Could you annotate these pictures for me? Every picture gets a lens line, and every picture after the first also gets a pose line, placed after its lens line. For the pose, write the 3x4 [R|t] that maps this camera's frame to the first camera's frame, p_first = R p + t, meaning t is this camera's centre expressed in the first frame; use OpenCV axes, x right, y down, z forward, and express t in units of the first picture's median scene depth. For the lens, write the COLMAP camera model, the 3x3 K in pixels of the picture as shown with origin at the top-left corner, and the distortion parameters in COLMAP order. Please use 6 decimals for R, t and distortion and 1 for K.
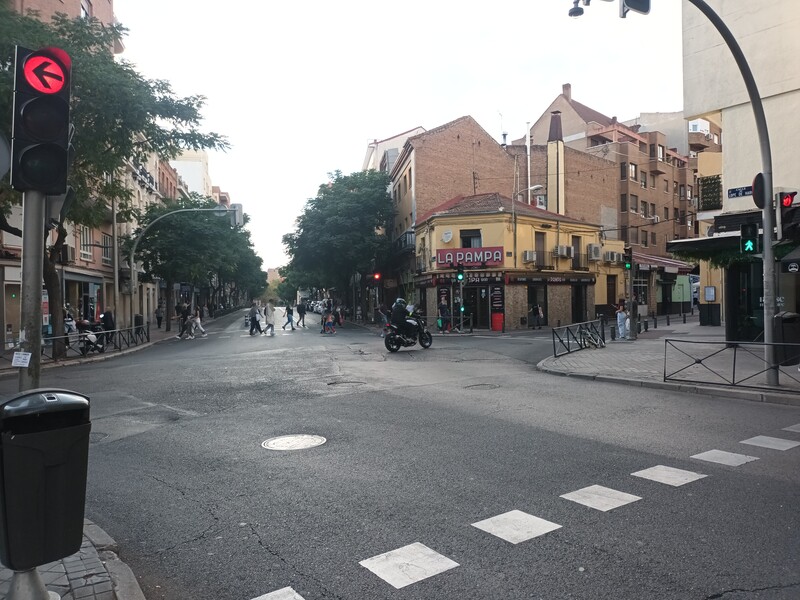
lens RADIAL K [[601.8, 0, 400.0], [0, 601.8, 300.0], [0, 0, 1]] dist [0.072111, -0.093927]
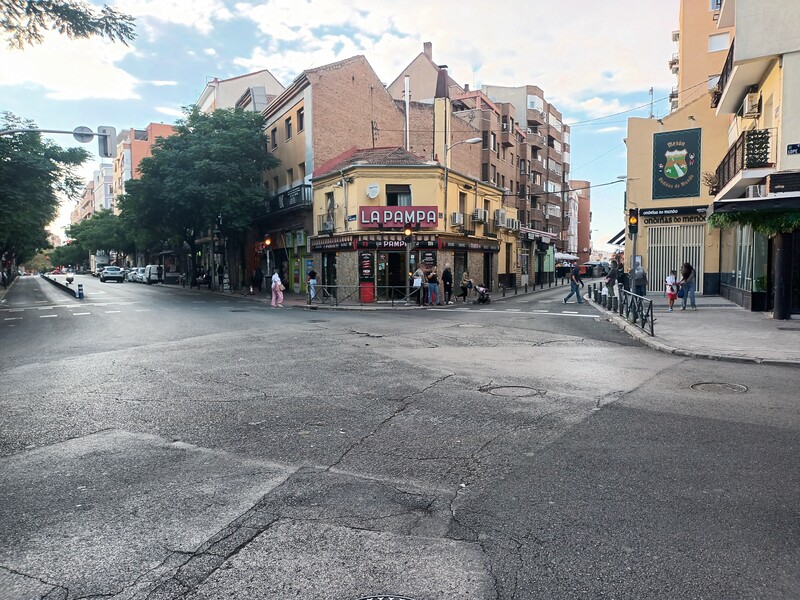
lens RADIAL K [[601.8, 0, 400.0], [0, 601.8, 300.0], [0, 0, 1]] dist [0.072111, -0.093927]
pose [[0.941874, -0.006617, 0.335901, -0.157557], [-0.010174, 0.998786, 0.048204, 0.005134], [-0.335812, -0.048820, 0.940663, 0.171792]]
